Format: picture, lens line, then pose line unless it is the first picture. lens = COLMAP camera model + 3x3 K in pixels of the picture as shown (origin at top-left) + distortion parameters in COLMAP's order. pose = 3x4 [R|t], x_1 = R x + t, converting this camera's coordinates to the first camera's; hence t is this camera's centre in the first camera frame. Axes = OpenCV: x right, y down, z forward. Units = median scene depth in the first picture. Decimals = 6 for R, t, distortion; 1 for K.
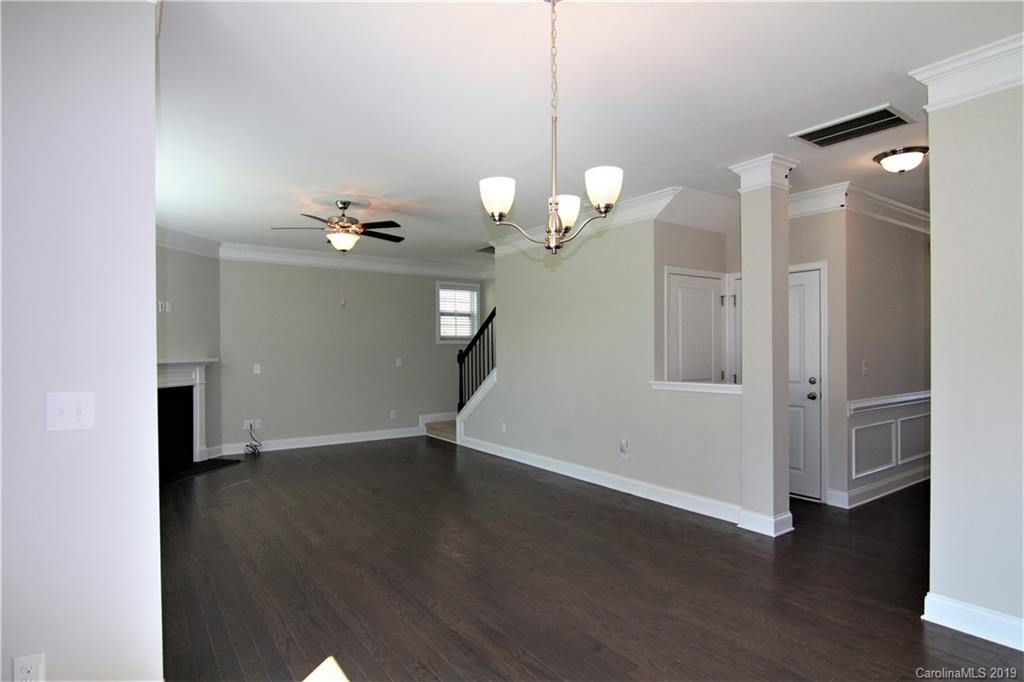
lens RADIAL K [[551.0, 0, 504.9], [0, 551.0, 349.5], [0, 0, 1]] dist [-0.019047, -0.002051]
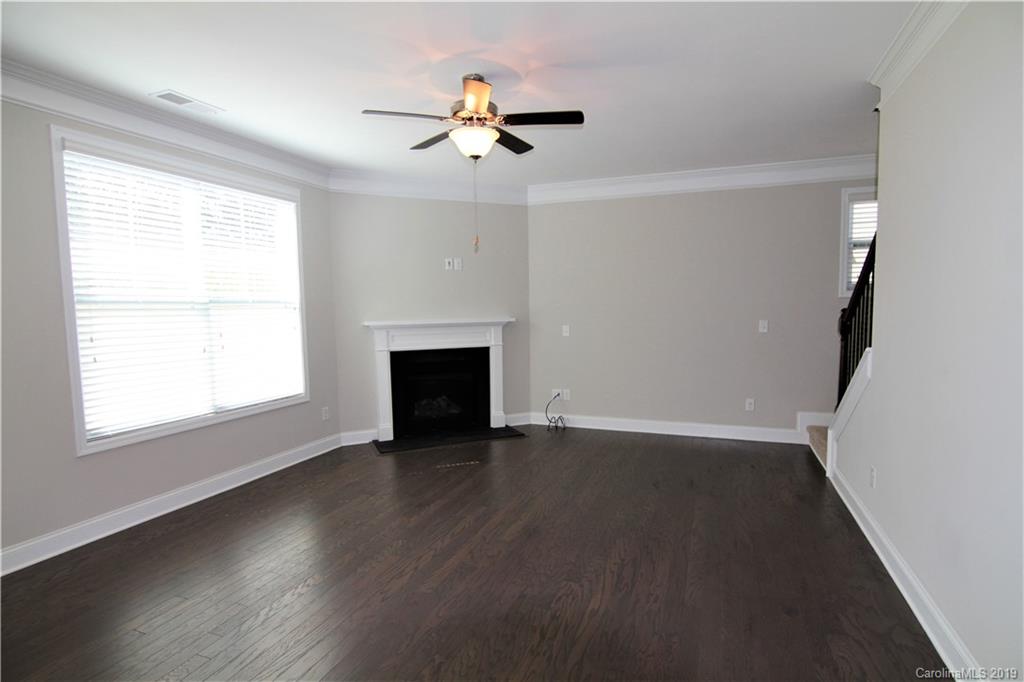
lens RADIAL K [[525.9, 0, 506.8], [0, 525.9, 348.4], [0, 0, 1]] dist [-0.018664, -0.006441]
pose [[0.563959, 0.063649, -0.823346, 0.178177], [0.007761, 0.996573, 0.082356, -0.004972], [0.825766, -0.052835, 0.561532, 0.488700]]
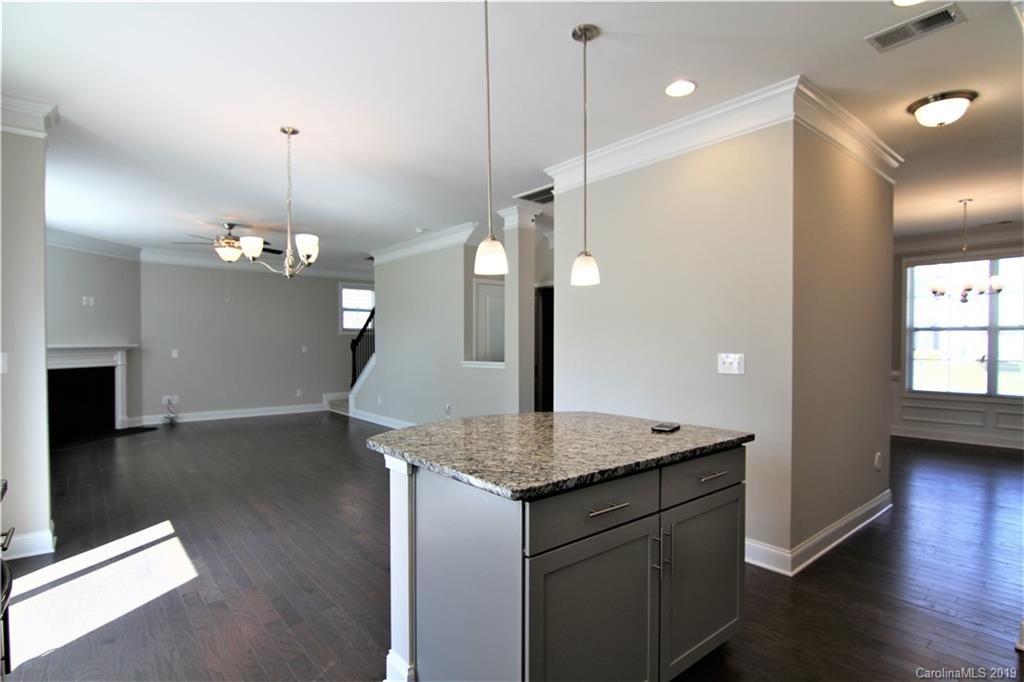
lens RADIAL K [[525.9, 0, 529.2], [0, 525.9, 350.2], [0, 0, 1]] dist [-0.018664, -0.006441]
pose [[0.993554, 0.006159, 0.113189, 0.199187], [-0.007650, 0.999889, 0.012749, 0.007912], [-0.113098, -0.013533, 0.993492, -0.229024]]
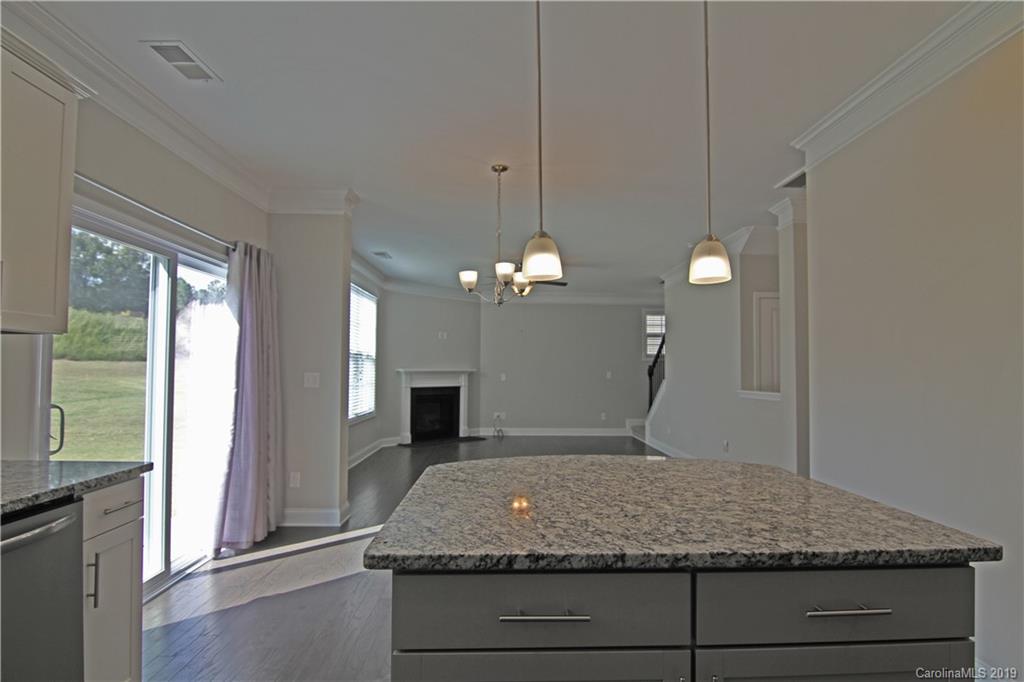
lens RADIAL K [[525.9, 0, 516.8], [0, 525.9, 350.1], [0, 0, 1]] dist [-0.018664, -0.006441]
pose [[0.844180, -0.006805, -0.536016, 0.326942], [-0.012531, 0.999396, -0.032424, 0.009141], [0.535913, 0.034088, 0.843585, -0.142560]]
